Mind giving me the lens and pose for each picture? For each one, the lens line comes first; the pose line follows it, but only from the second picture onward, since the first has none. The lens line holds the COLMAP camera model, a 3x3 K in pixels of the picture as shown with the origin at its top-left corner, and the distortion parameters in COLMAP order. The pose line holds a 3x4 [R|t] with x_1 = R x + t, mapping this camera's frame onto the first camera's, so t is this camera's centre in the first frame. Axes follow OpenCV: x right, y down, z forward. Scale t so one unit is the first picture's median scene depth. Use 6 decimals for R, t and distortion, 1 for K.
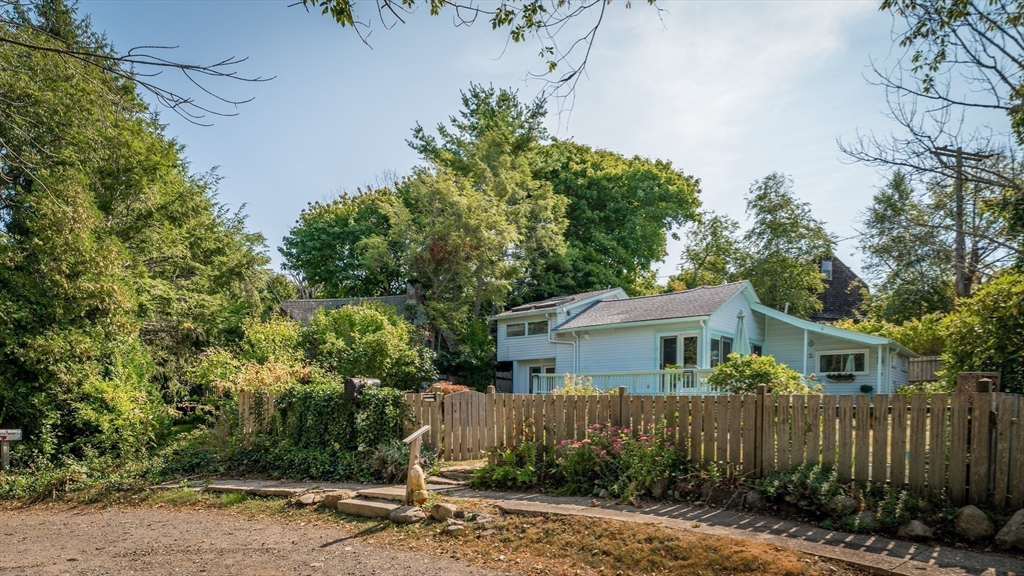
lens RADIAL K [[540.7, 0, 591.9], [0, 540.7, 419.9], [0, 0, 1]] dist [0.004348, 0.000866]
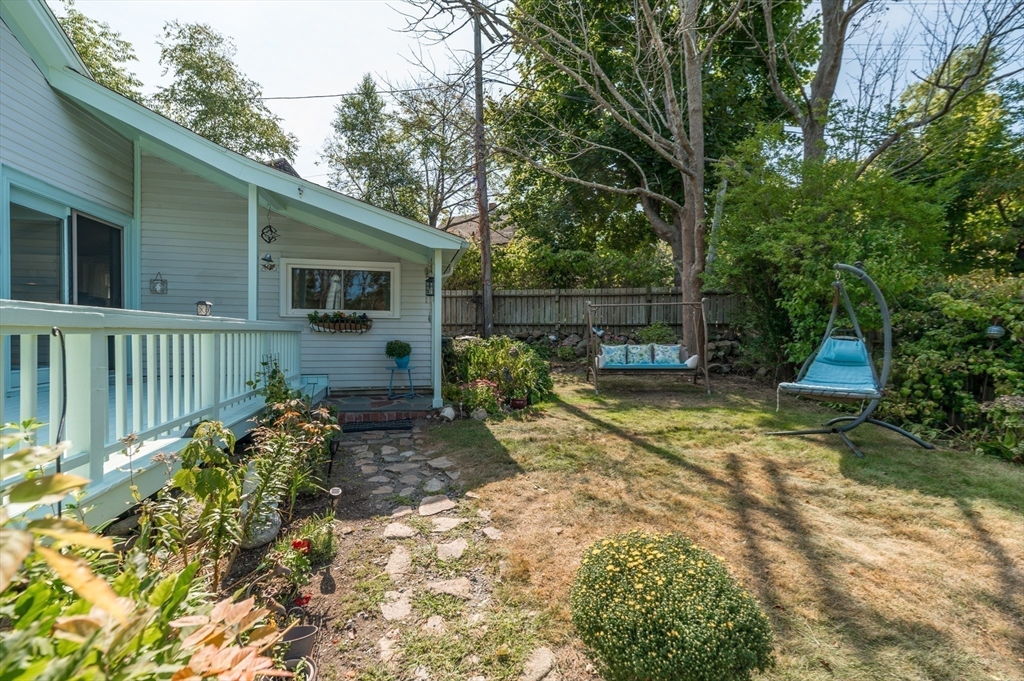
lens RADIAL K [[440.7, 0, 509.2], [0, 440.7, 338.8], [0, 0, 1]] dist [0.009087, 0.000246]
pose [[0.632842, -0.013922, 0.774156, 0.169611], [0.019531, 0.999807, 0.002014, -0.039860], [-0.774035, 0.013845, 0.632991, 0.421779]]
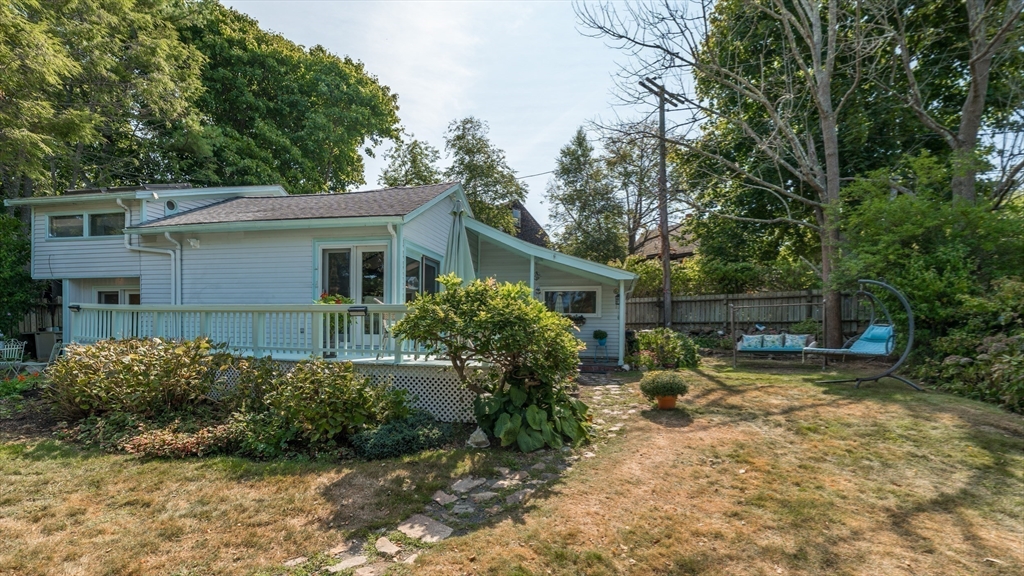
lens RADIAL K [[440.7, 0, 508.4], [0, 440.7, 340.2], [0, 0, 1]] dist [0.008562, 0.000213]
pose [[0.909668, -0.002932, 0.415326, 0.065615], [0.007752, 0.999921, -0.009920, -0.027067], [-0.415264, 0.012244, 0.909618, 0.278002]]
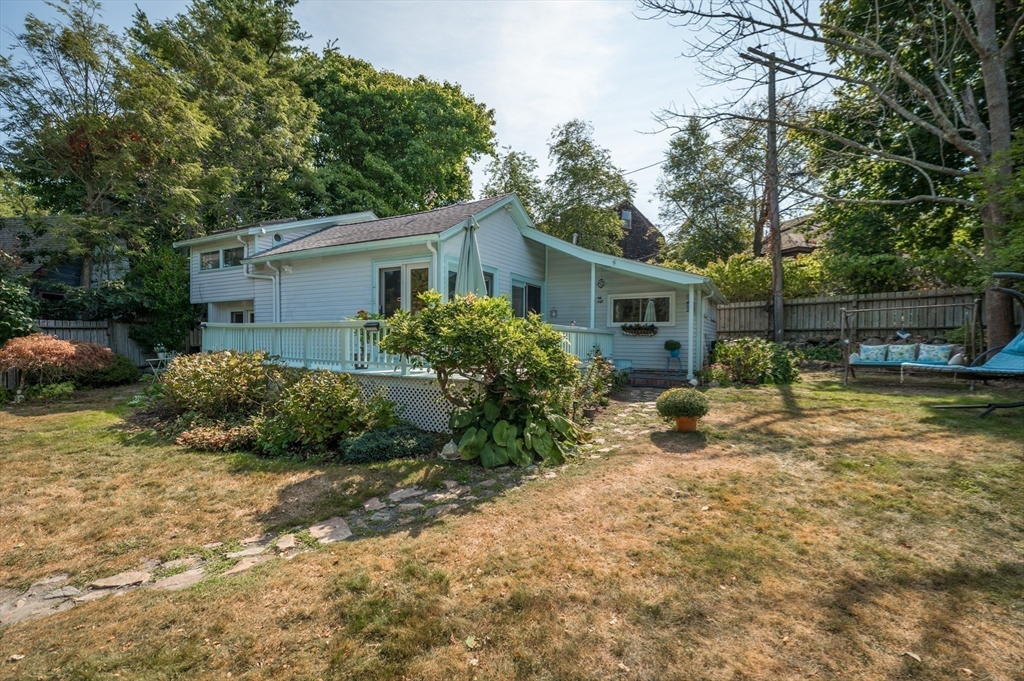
lens RADIAL K [[449.1, 0, 504.8], [0, 449.1, 350.7], [0, 0, 1]] dist [0.008576, -0.000064]
pose [[0.990567, -0.004528, 0.136956, 0.120776], [0.005648, 0.999954, -0.007796, -0.028841], [-0.136914, 0.008496, 0.990547, 0.260163]]
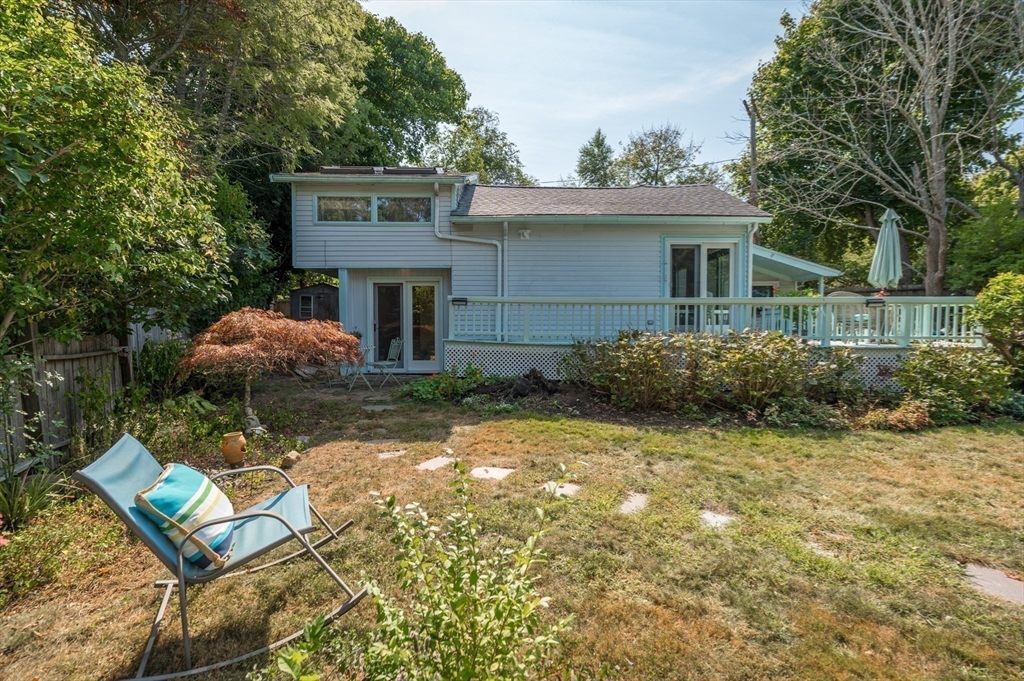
lens RADIAL K [[440.7, 0, 509.2], [0, 440.7, 338.8], [0, 0, 1]] dist [0.009087, 0.000246]
pose [[0.781220, -0.027327, 0.623657, -0.207825], [0.027664, 0.999575, 0.009146, -0.031444], [-0.623643, 0.010108, 0.781644, 0.425108]]
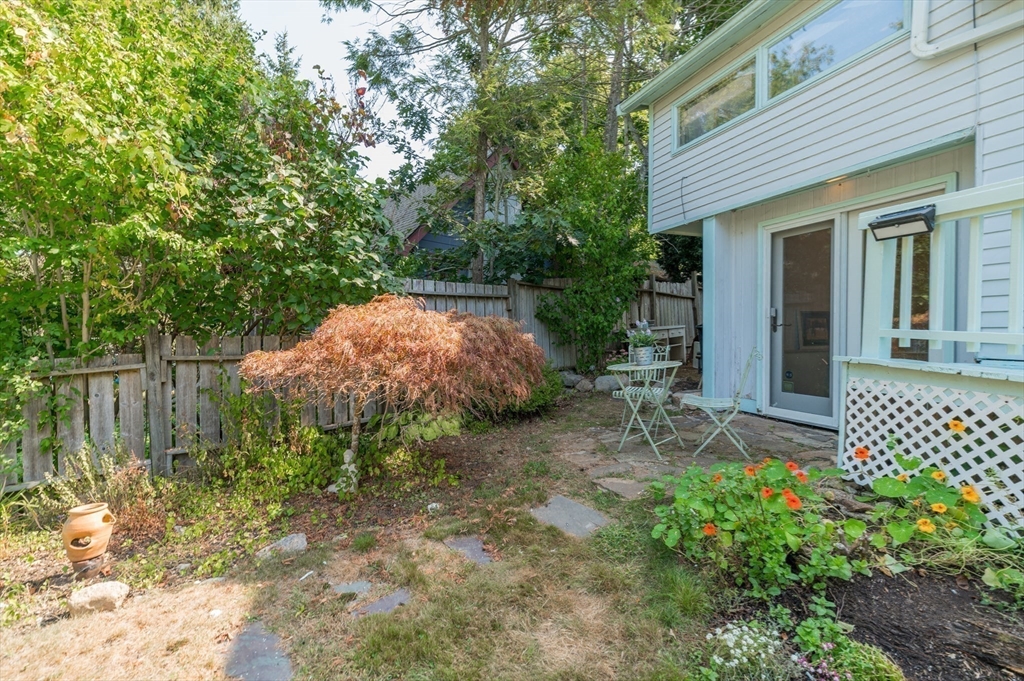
lens RADIAL K [[440.7, 0, 509.2], [0, 440.7, 338.8], [0, 0, 1]] dist [0.009087, 0.000246]
pose [[0.863682, -0.003223, -0.504026, -0.086432], [-0.000903, 0.999968, -0.007941, -0.033053], [0.504036, 0.007313, 0.863652, 0.552504]]
